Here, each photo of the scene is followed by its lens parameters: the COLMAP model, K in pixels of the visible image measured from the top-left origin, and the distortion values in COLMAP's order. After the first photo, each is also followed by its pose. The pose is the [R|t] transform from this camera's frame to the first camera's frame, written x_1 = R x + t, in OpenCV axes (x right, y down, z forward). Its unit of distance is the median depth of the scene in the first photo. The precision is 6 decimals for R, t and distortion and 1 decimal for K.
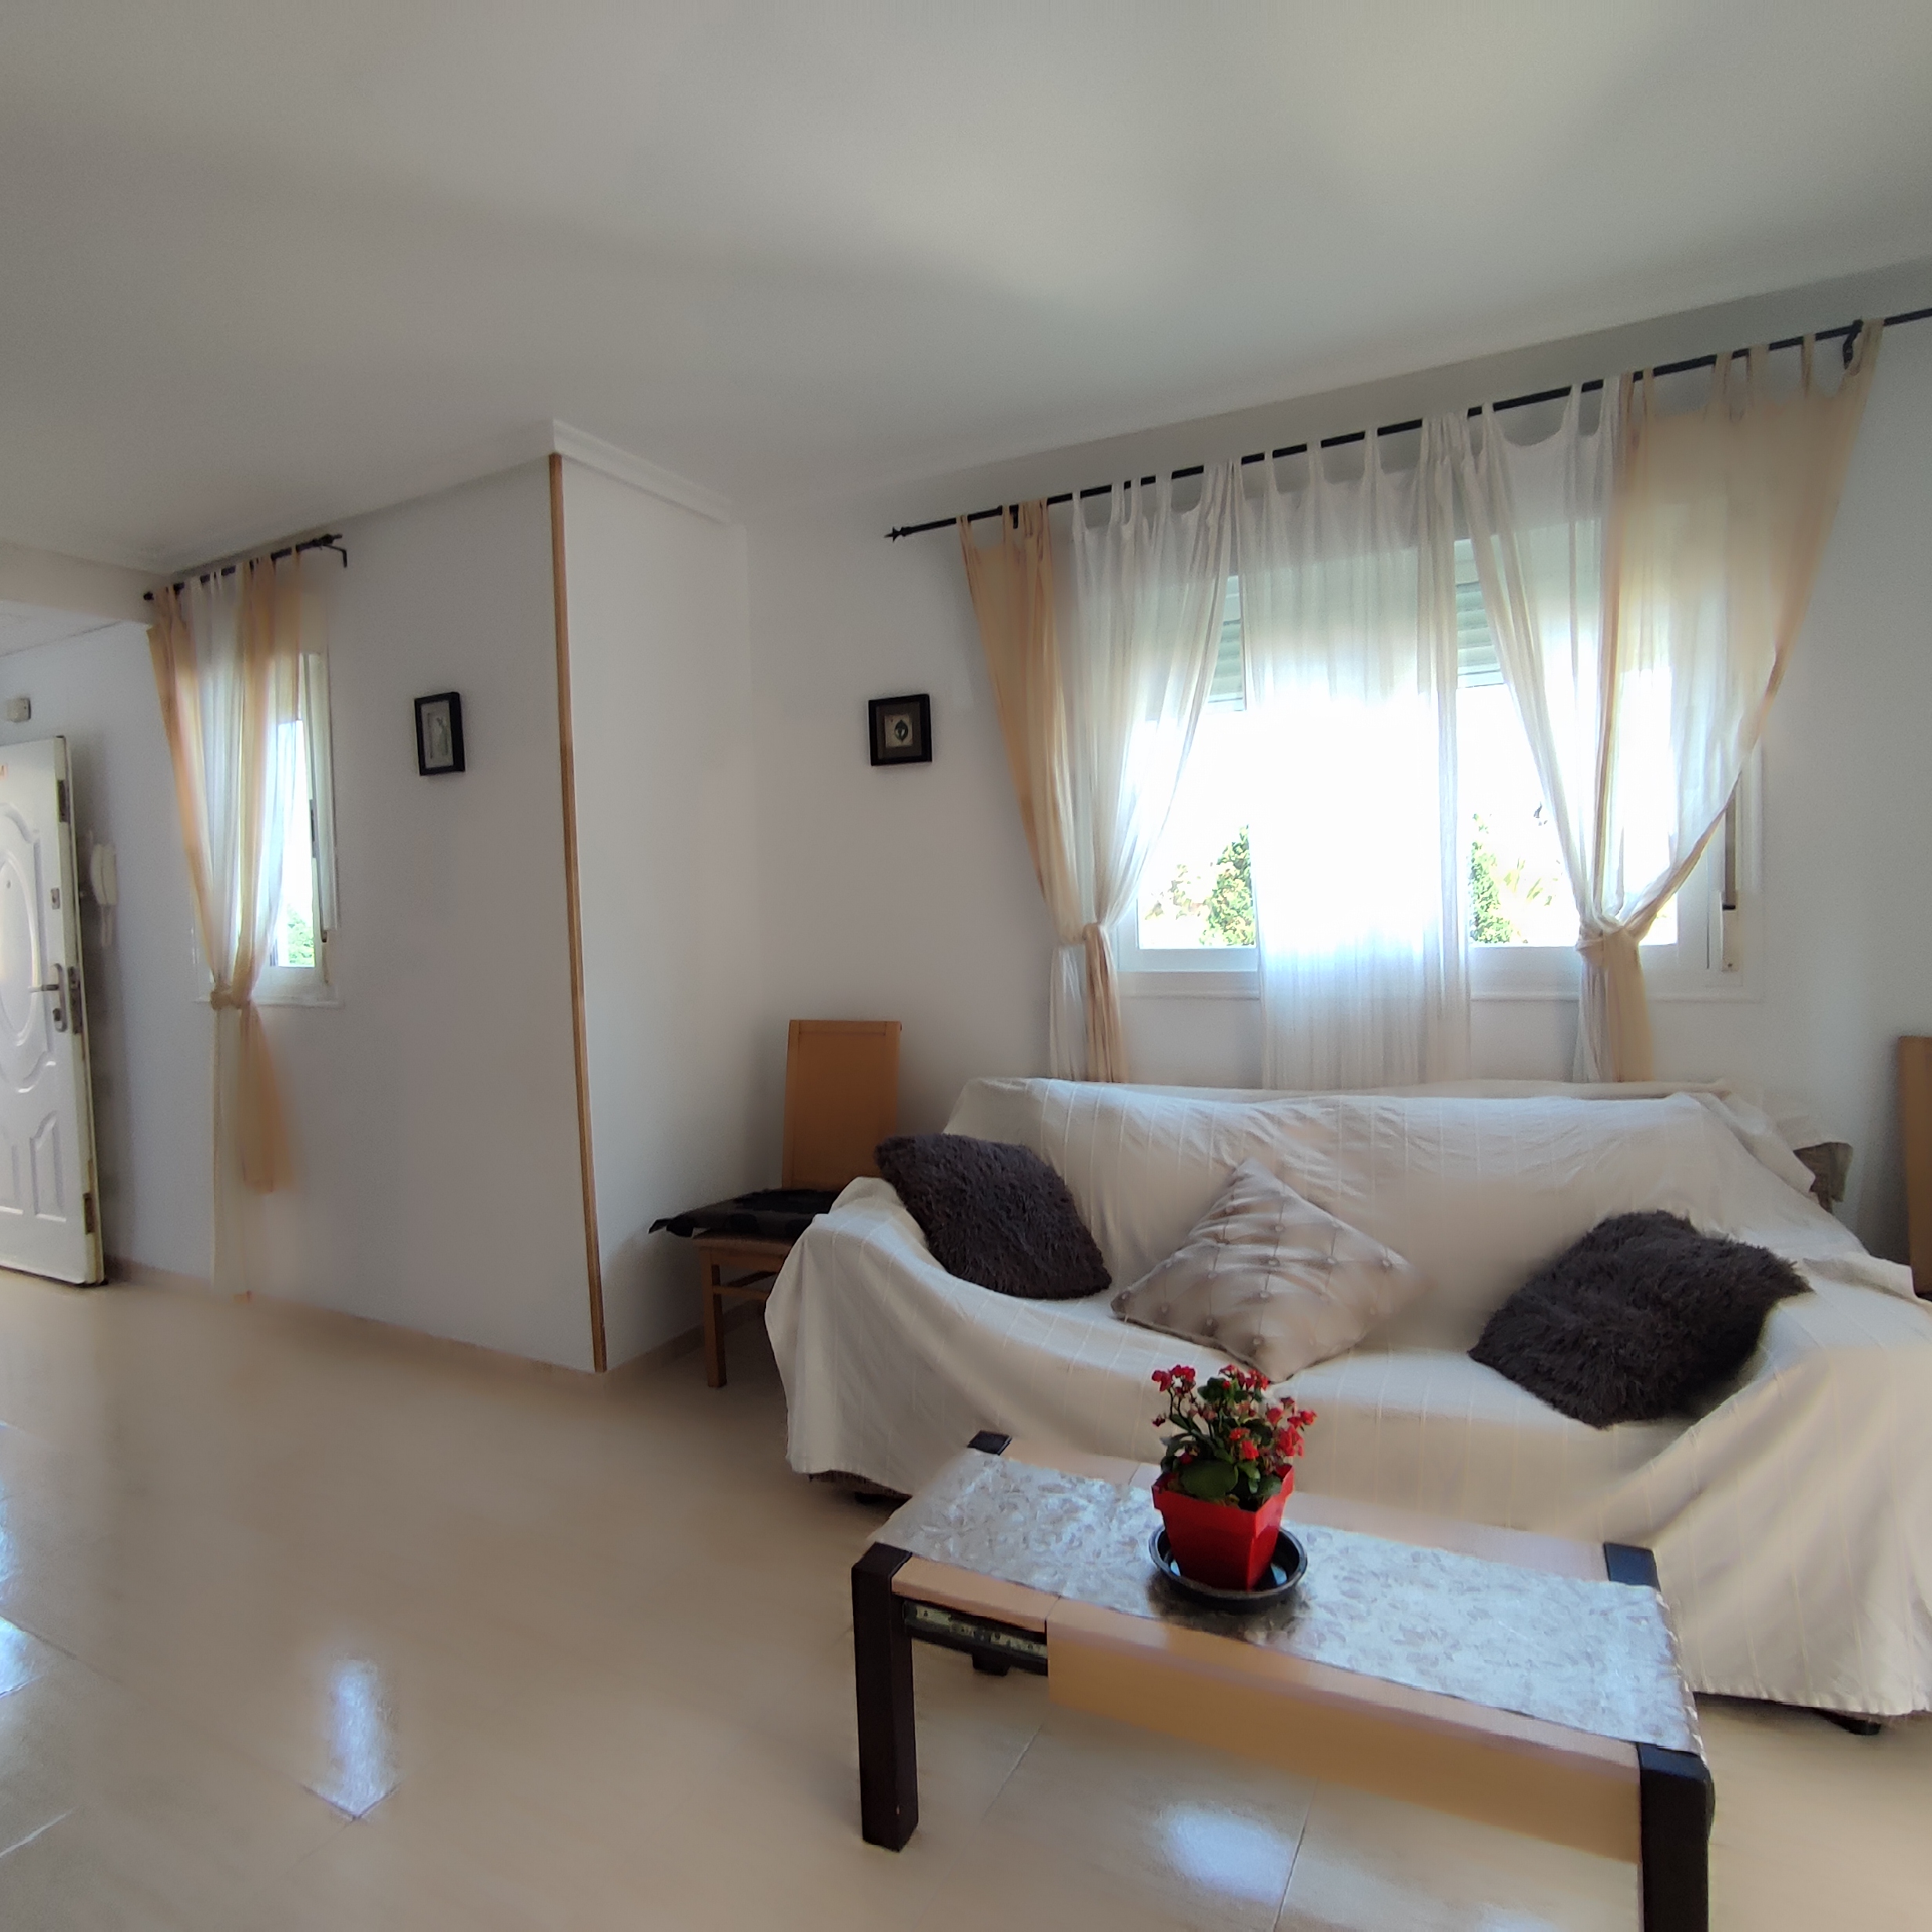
lens RADIAL K [[1180.8, 0, 934.9], [0, 1180.8, 962.5], [0, 0, 1]] dist [-0.041349, 0.031733]
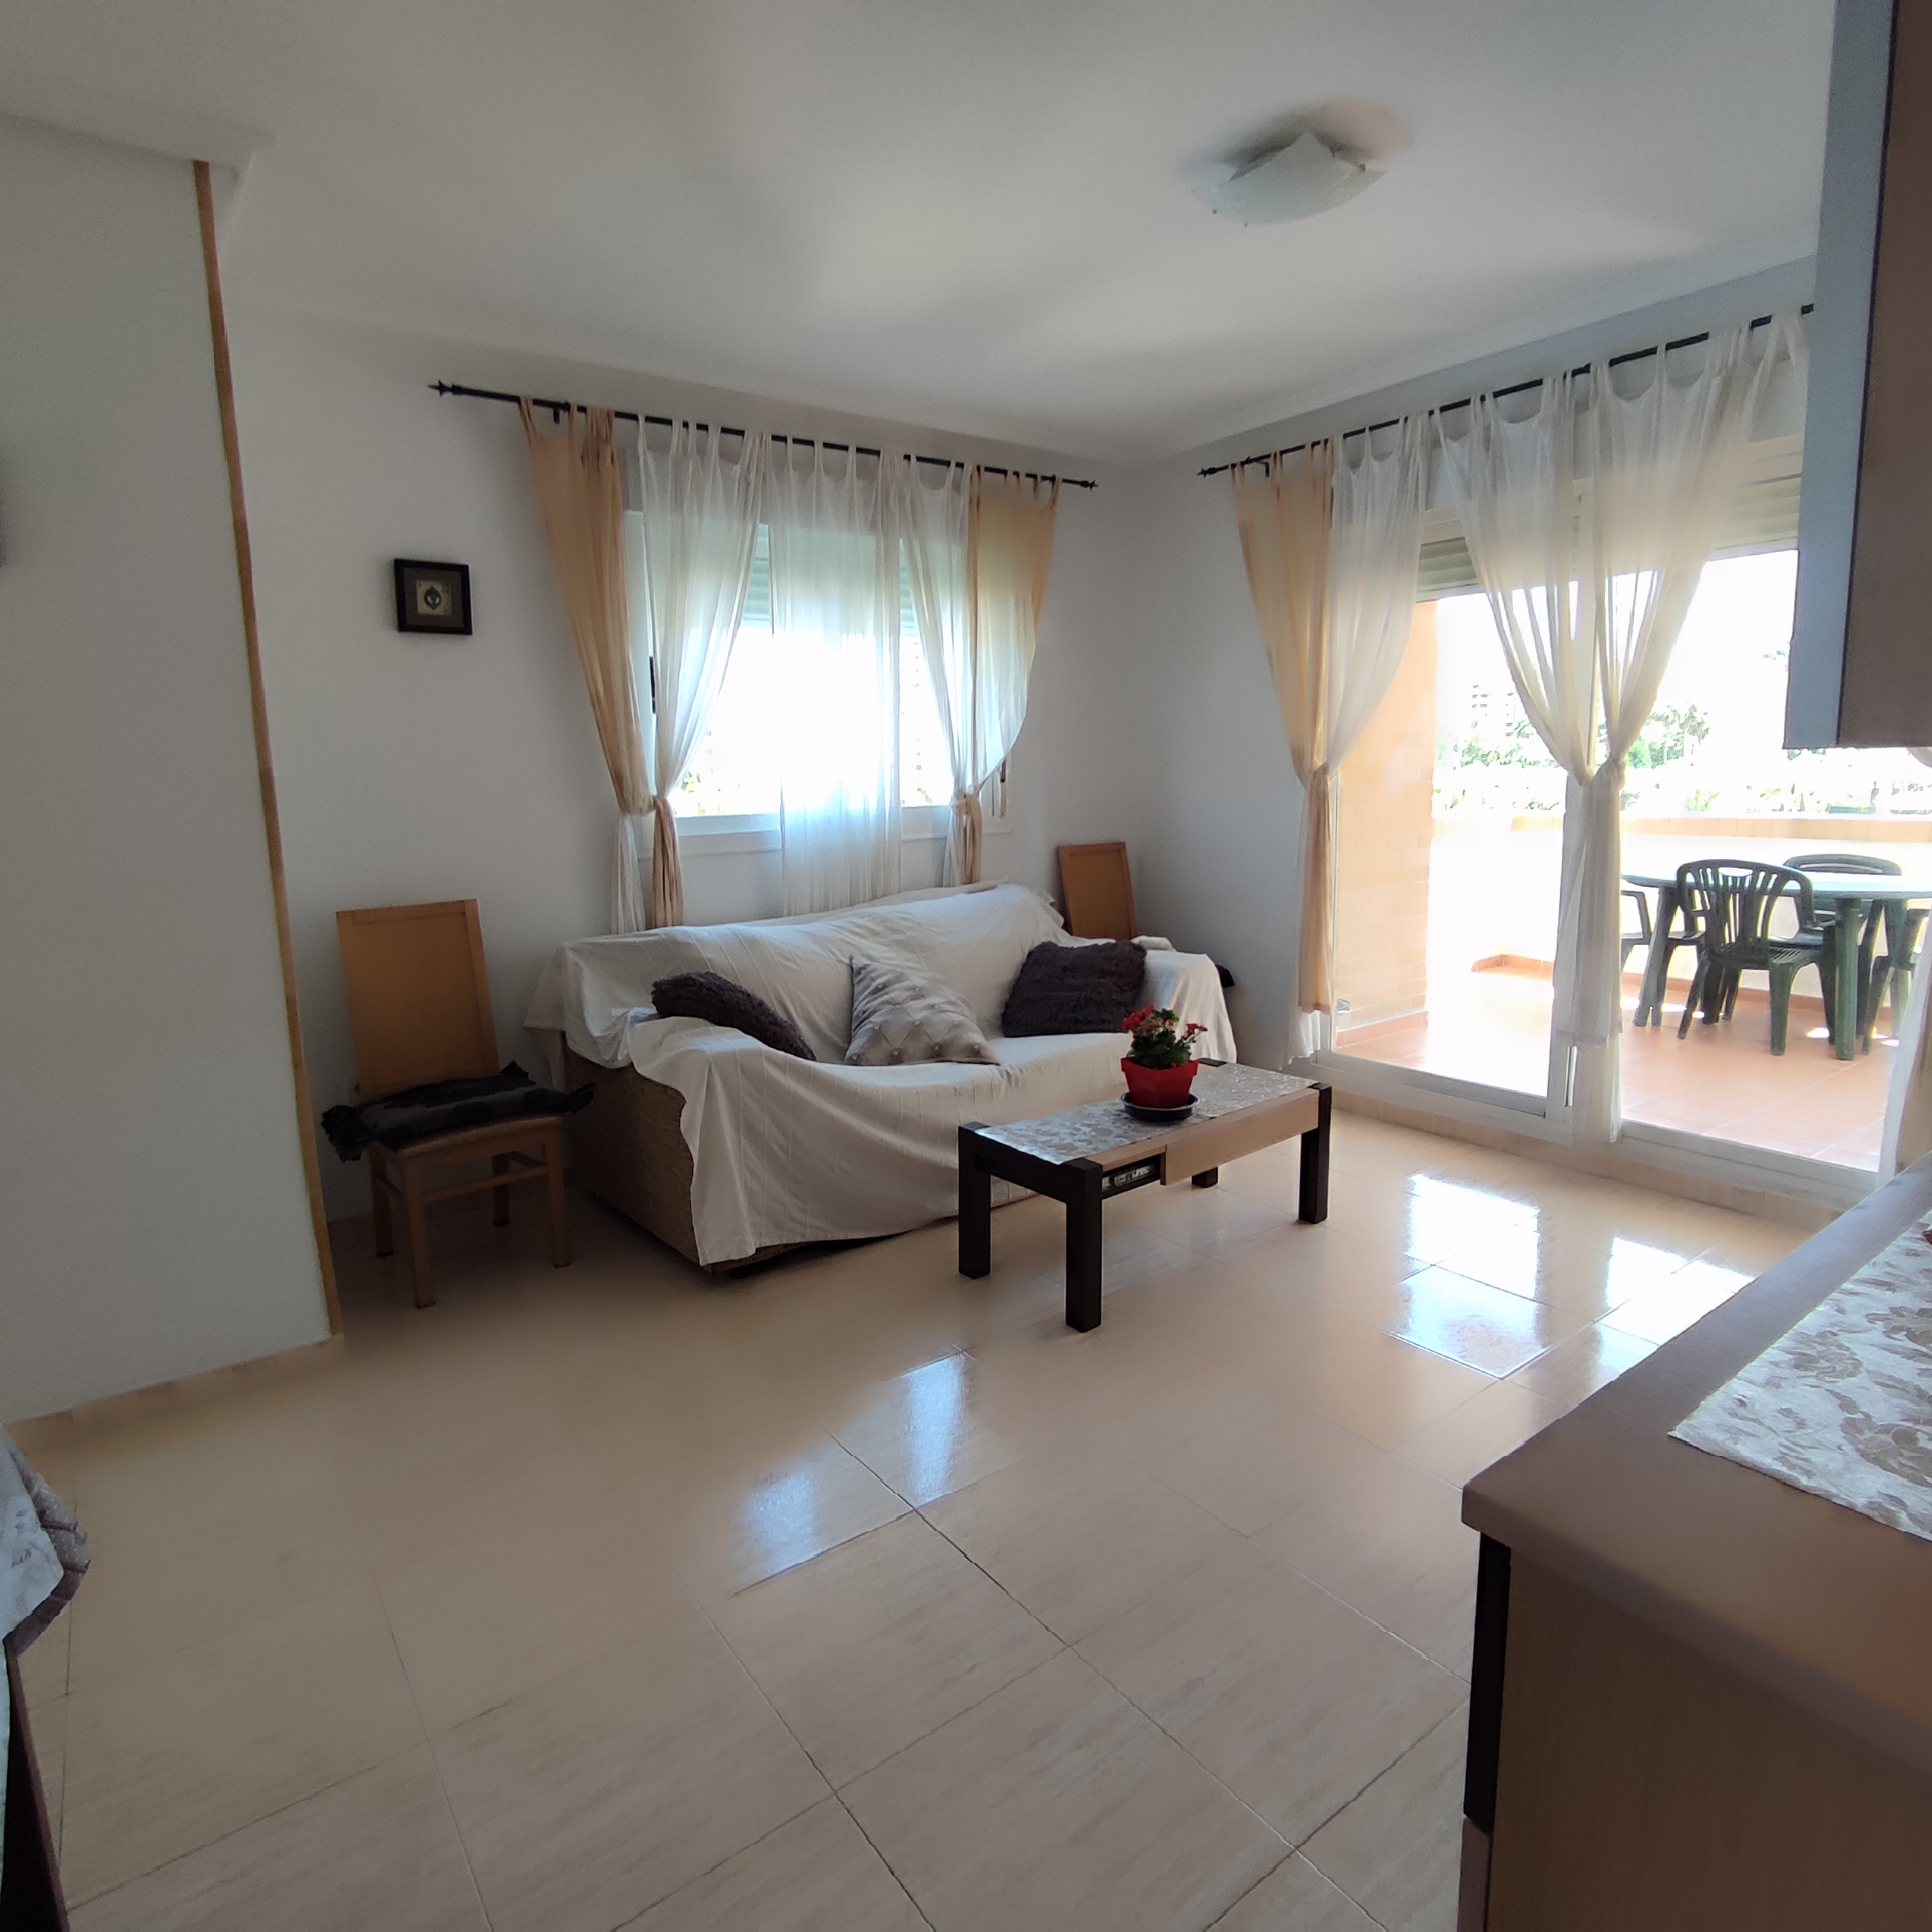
lens RADIAL K [[1180.8, 0, 938.4], [0, 1180.8, 953.6], [0, 0, 1]] dist [-0.041349, 0.031733]
pose [[0.429092, -0.116746, 0.895684, -0.875629], [0.063685, 0.993055, 0.098929, 0.026807], [-0.901013, 0.014592, 0.433547, 0.263137]]
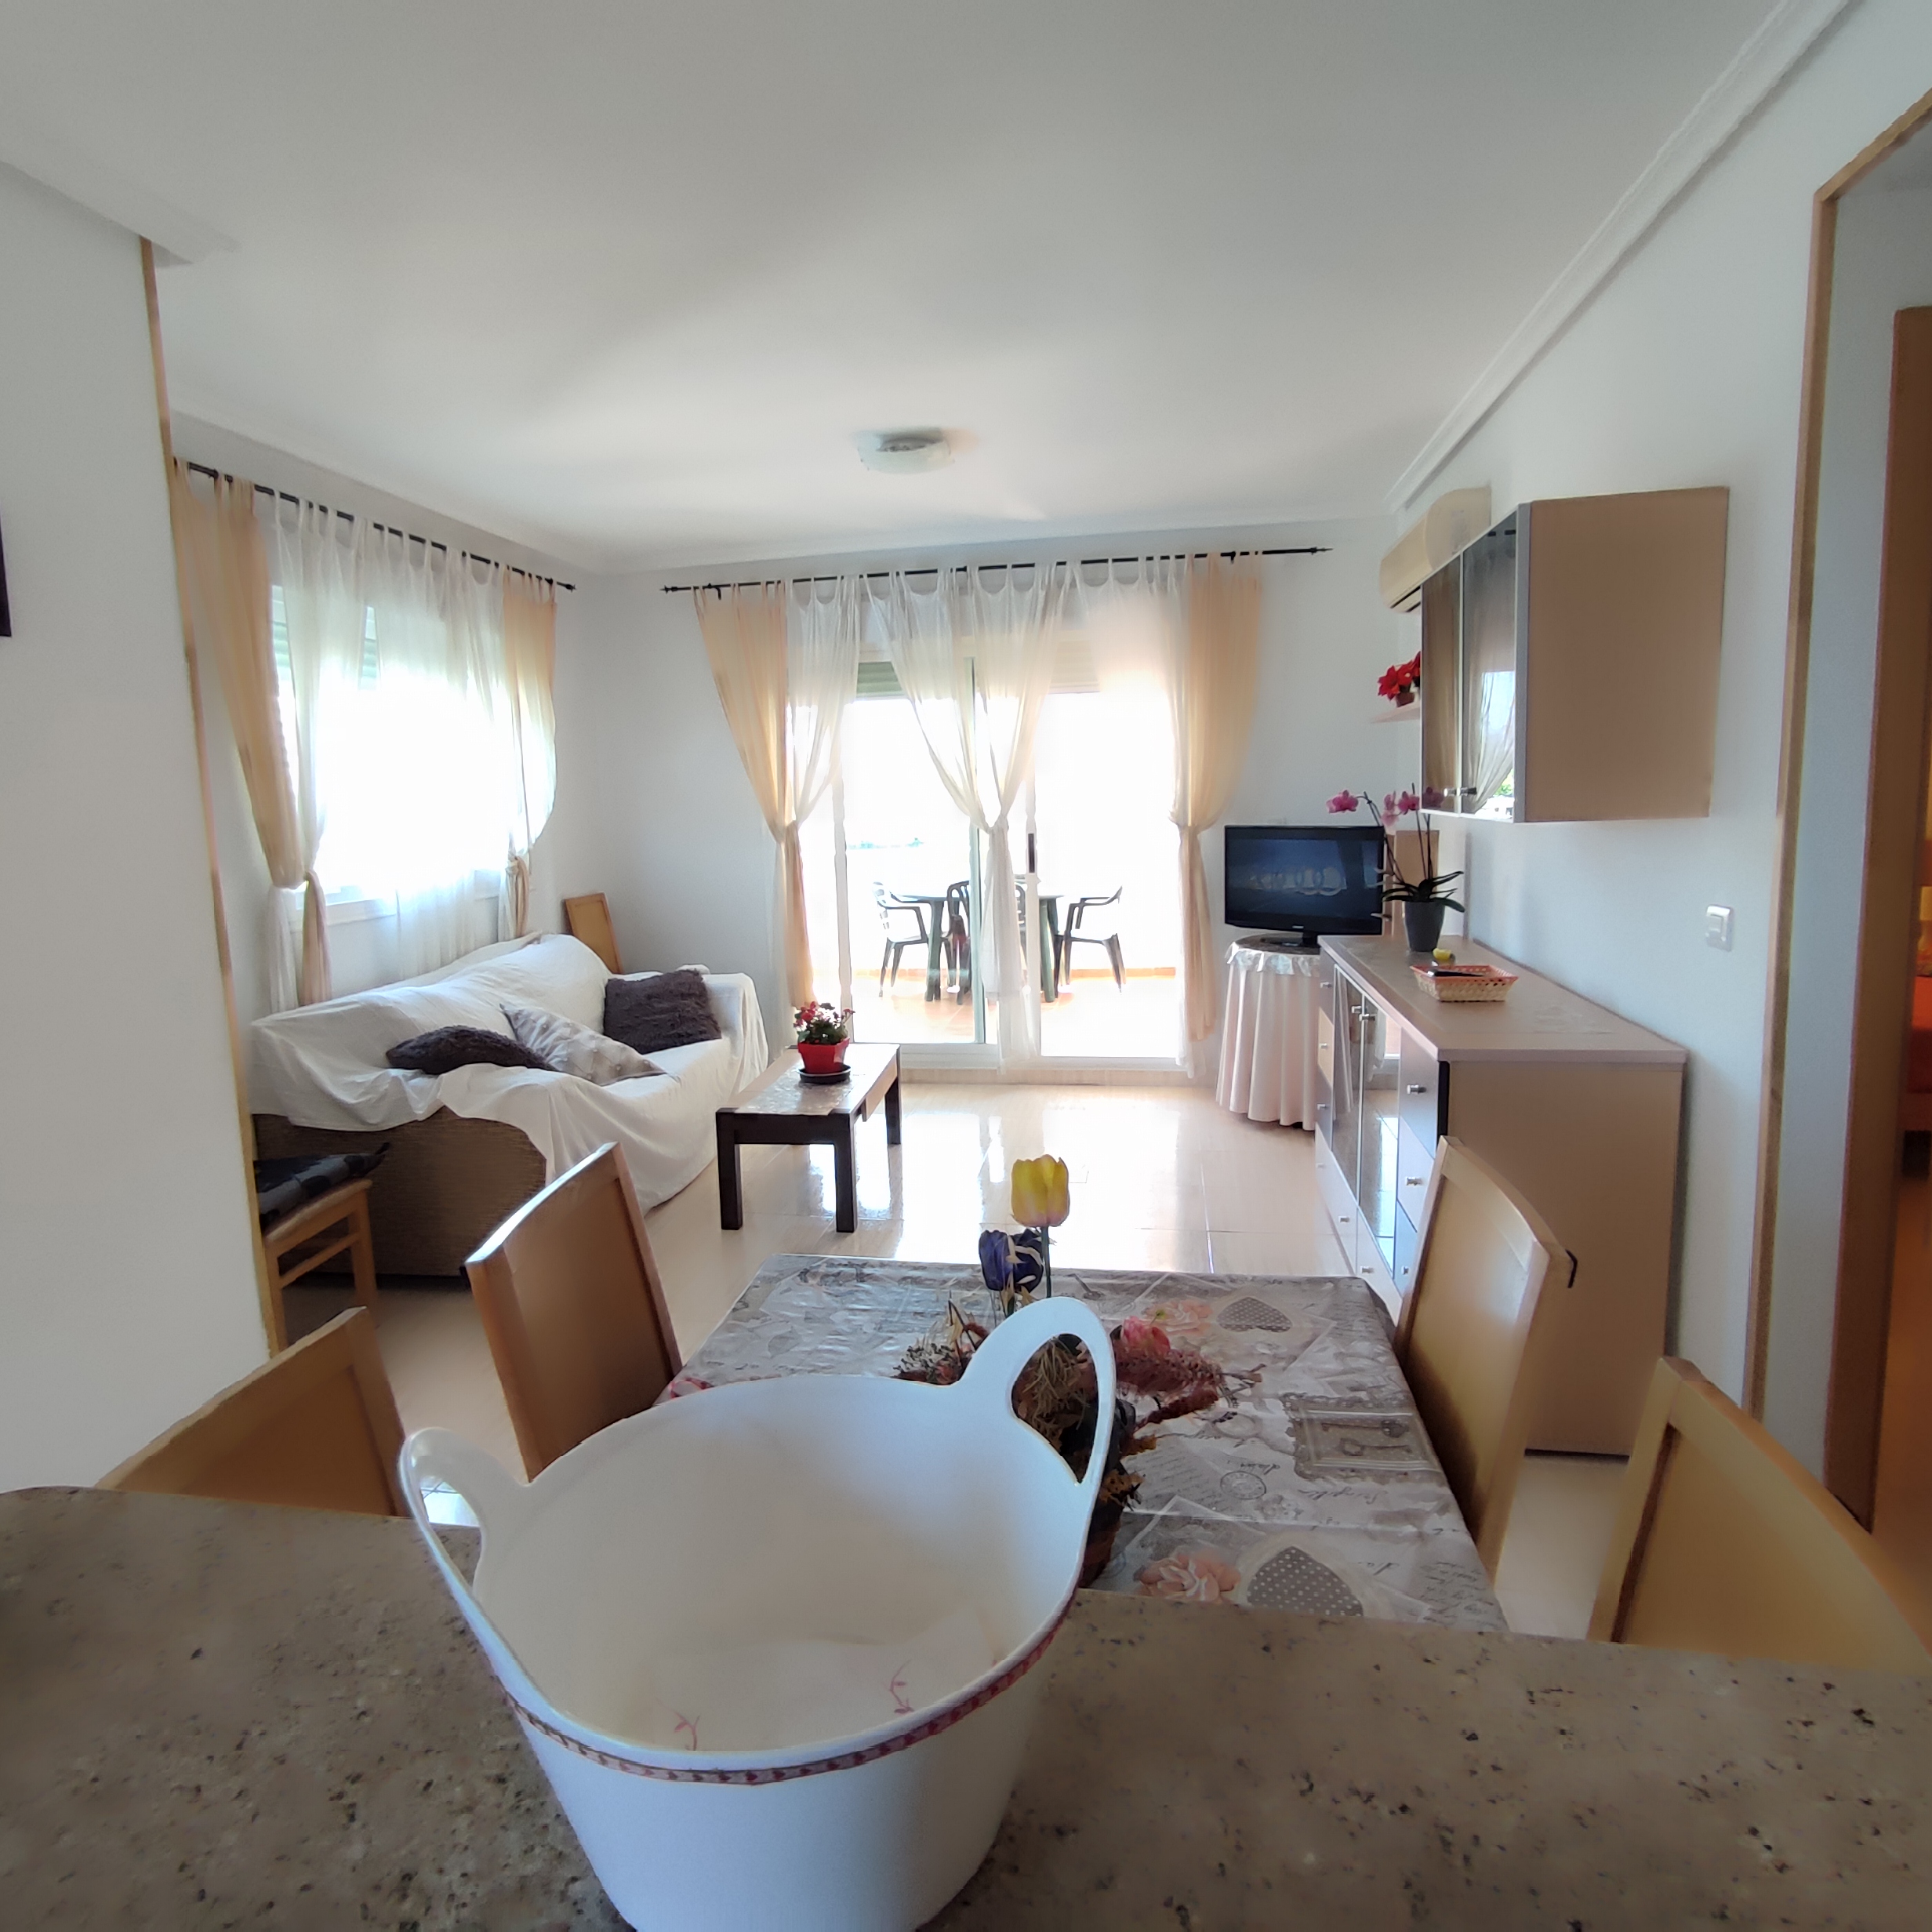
lens RADIAL K [[1180.8, 0, 937.9], [0, 1180.8, 956.2], [0, 0, 1]] dist [-0.041349, 0.031733]
pose [[-0.307299, -0.083675, 0.947927, -1.256125], [0.104574, 0.987125, 0.121035, -0.022575], [-0.945850, 0.136322, -0.294592, 0.820688]]
